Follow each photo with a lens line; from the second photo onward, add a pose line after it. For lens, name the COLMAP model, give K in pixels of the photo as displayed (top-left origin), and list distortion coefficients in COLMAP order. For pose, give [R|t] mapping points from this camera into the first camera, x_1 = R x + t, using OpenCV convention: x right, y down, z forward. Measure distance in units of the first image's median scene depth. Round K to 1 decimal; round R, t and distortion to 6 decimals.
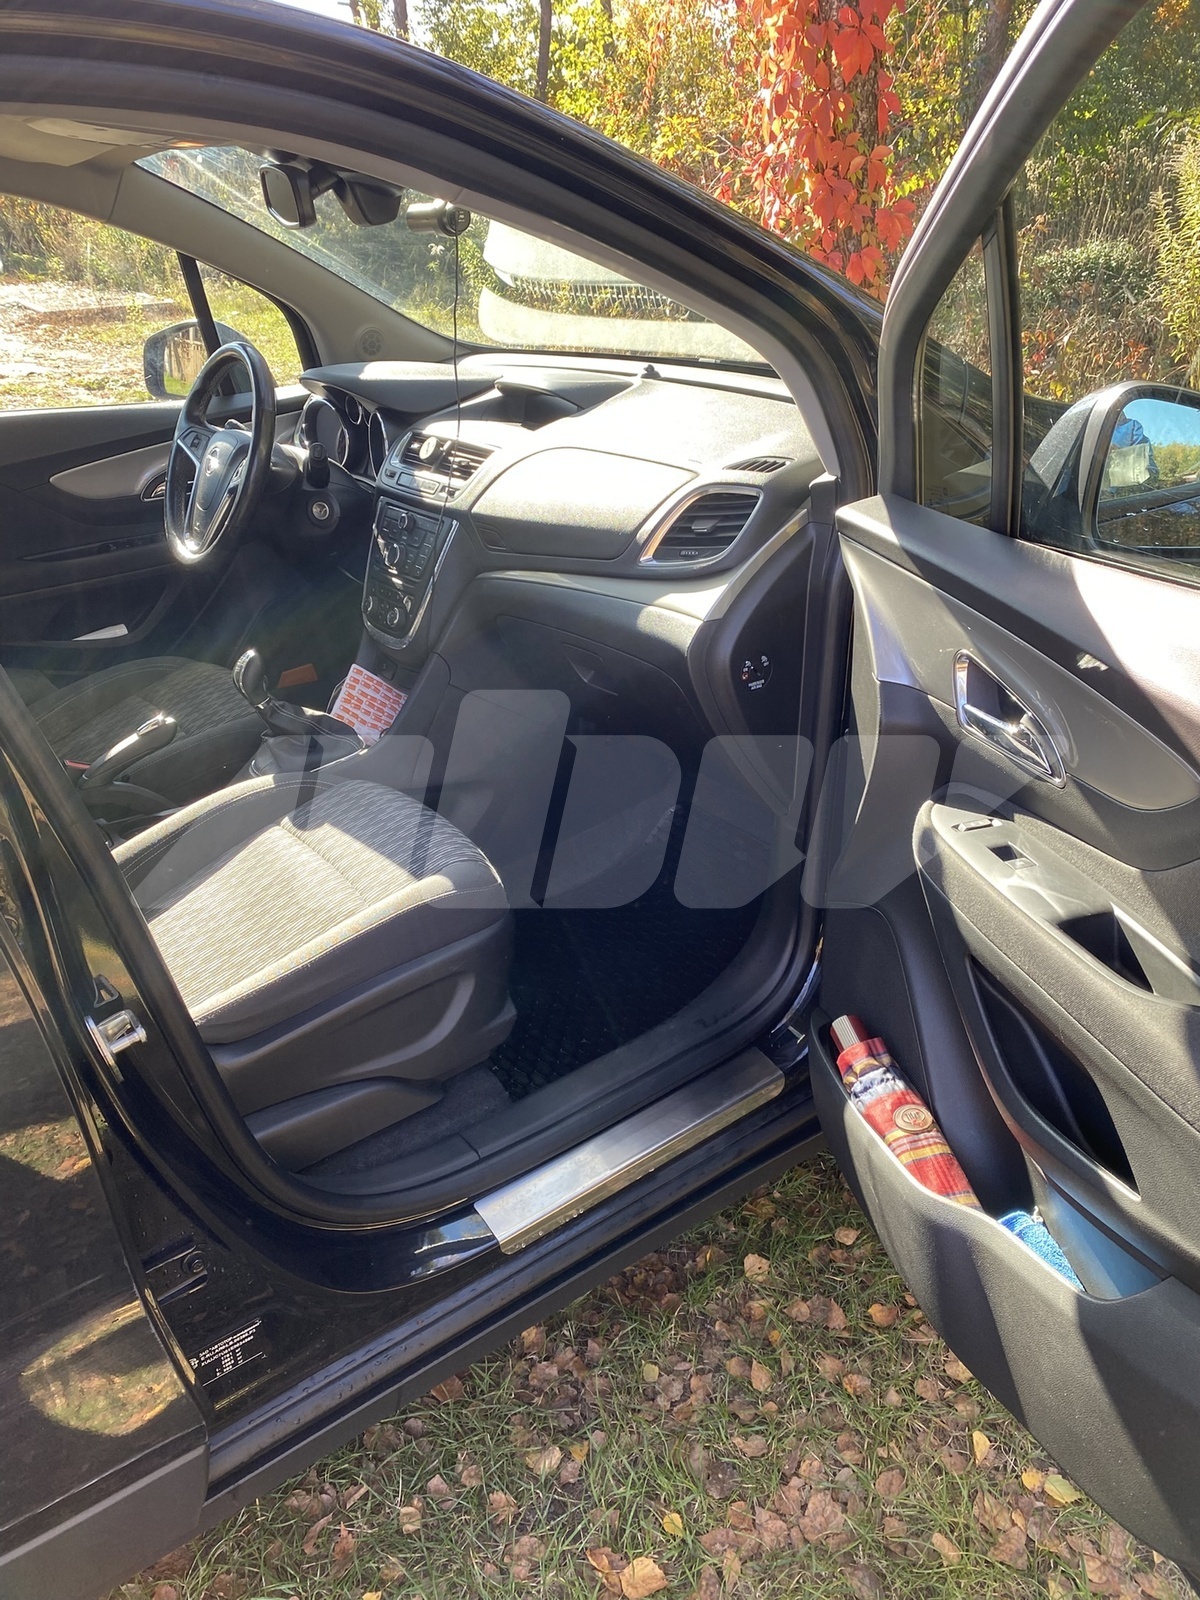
lens RADIAL K [[1211.7, 0, 603.3], [0, 1211.7, 808.6], [0, 0, 1]] dist [0.011092, -0.041447]
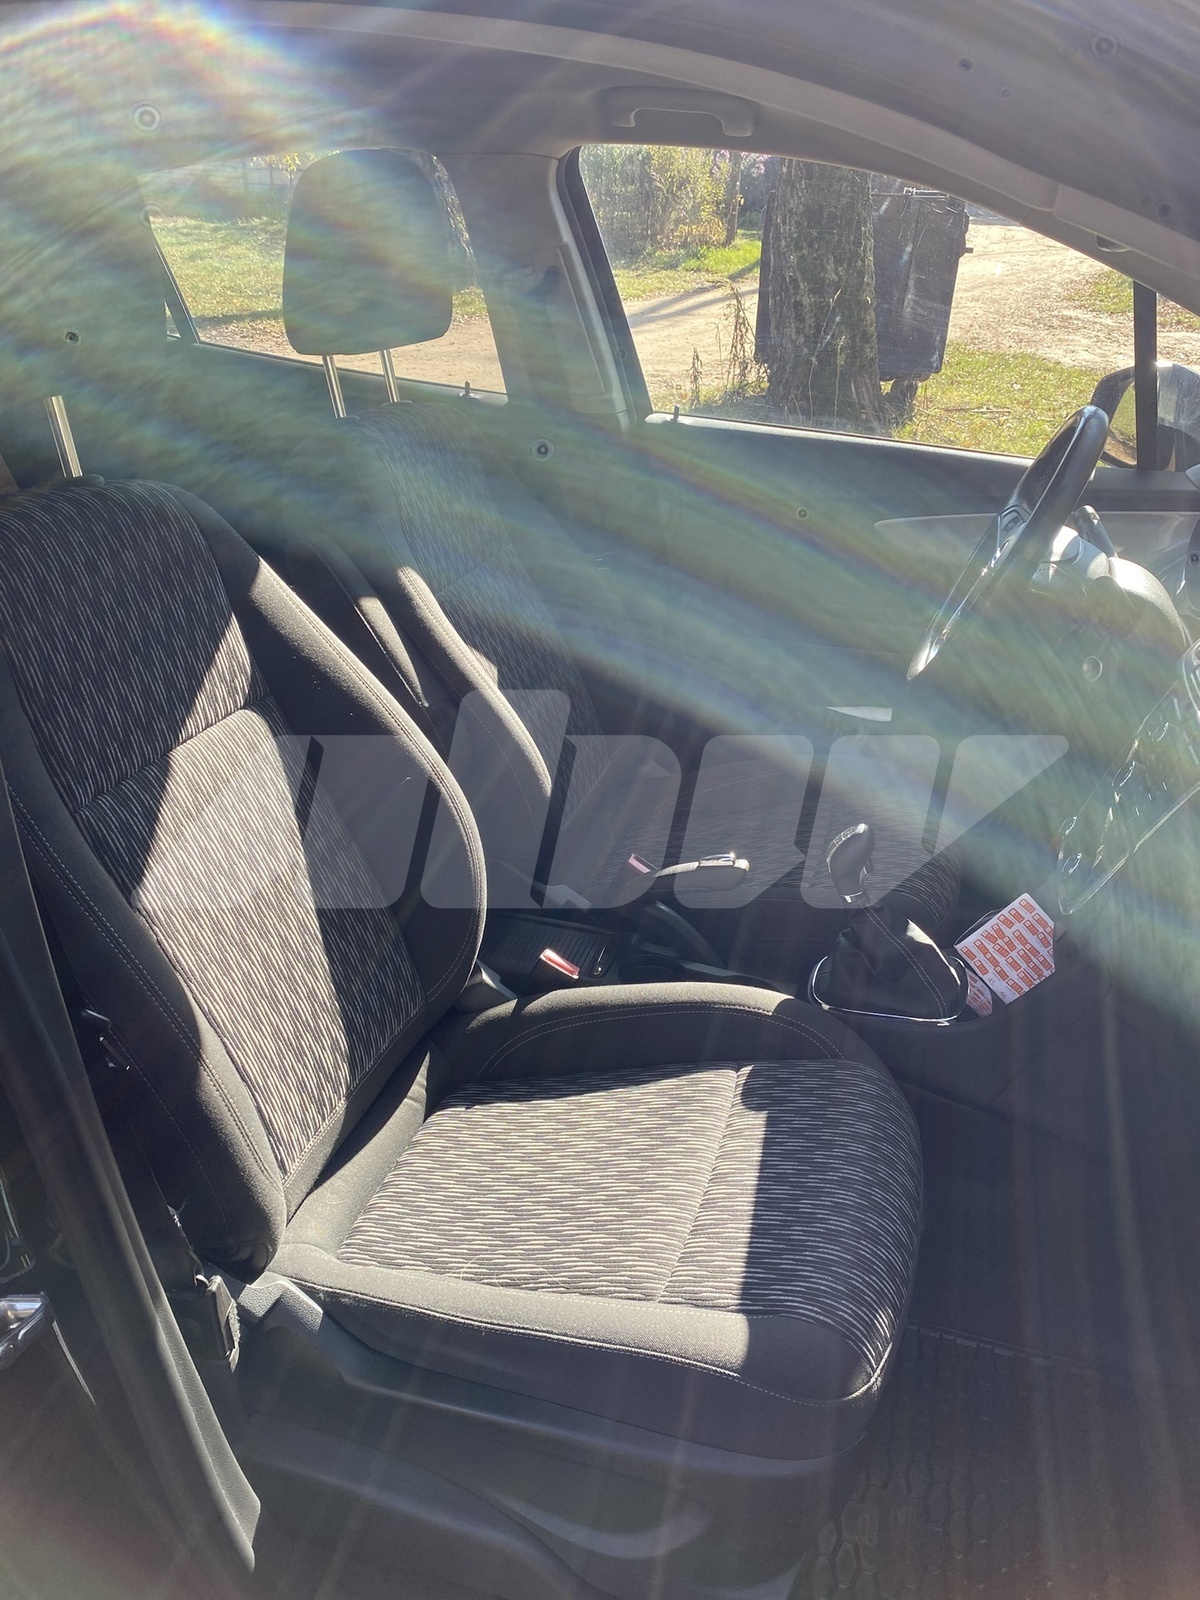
lens RADIAL K [[1211.7, 0, 603.3], [0, 1211.7, 808.6], [0, 0, 1]] dist [0.011092, -0.041447]
pose [[0.609135, 0.391093, -0.689928, 0.106490], [-0.396411, 0.903624, 0.162239, -0.194643], [0.686886, 0.174669, 0.705463, 0.389005]]
